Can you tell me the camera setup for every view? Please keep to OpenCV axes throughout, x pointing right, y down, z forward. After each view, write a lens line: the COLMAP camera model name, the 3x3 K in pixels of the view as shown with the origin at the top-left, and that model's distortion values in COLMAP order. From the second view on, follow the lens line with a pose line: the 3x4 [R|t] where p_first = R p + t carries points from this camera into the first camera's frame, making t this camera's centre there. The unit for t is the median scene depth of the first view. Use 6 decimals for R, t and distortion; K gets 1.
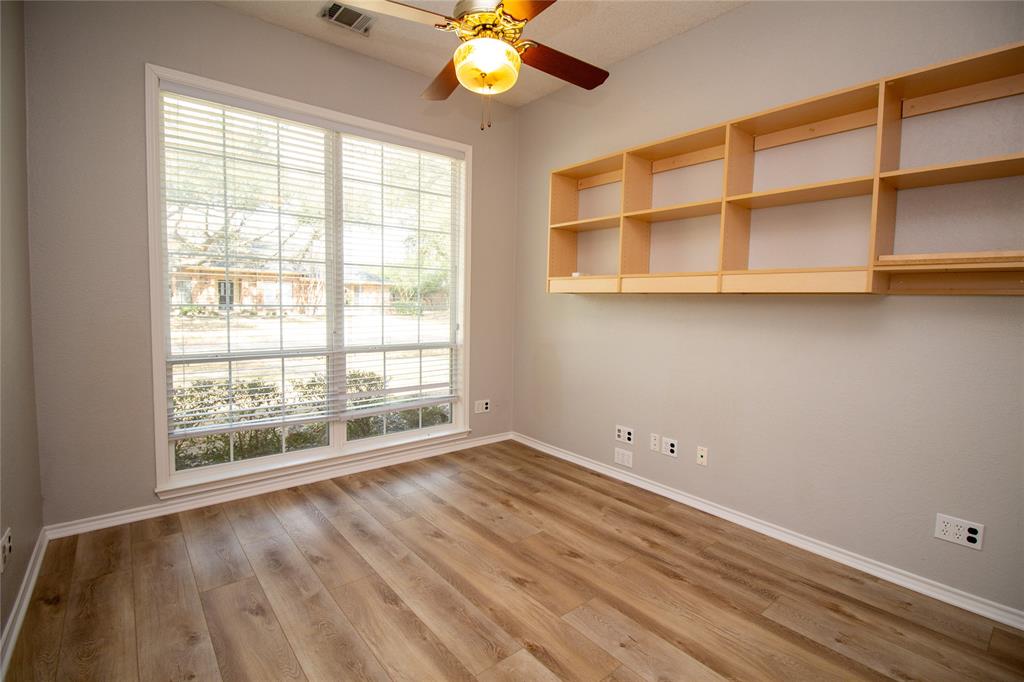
lens RADIAL K [[481.1, 0, 513.8], [0, 481.1, 336.6], [0, 0, 1]] dist [-0.001284, -0.011615]
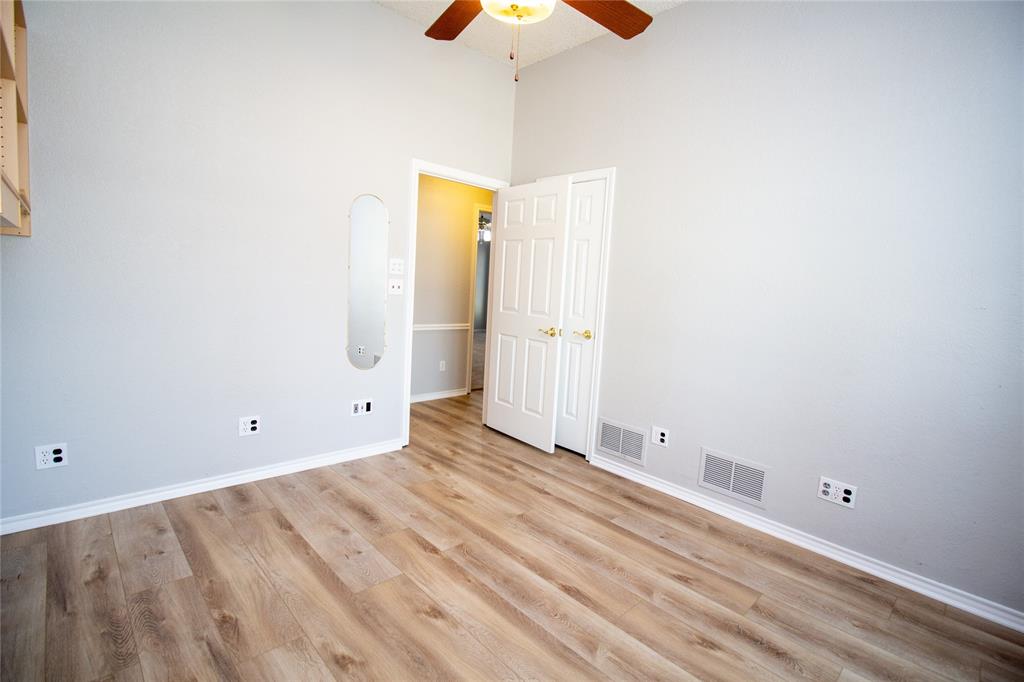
lens RADIAL K [[469.7, 0, 519.9], [0, 469.7, 336.7], [0, 0, 1]] dist [-0.001858, -0.000161]
pose [[-0.993437, -0.066980, -0.092713, -0.027426], [-0.082581, 0.980878, 0.176236, -0.122301], [0.079135, 0.182736, -0.979972, 1.873977]]
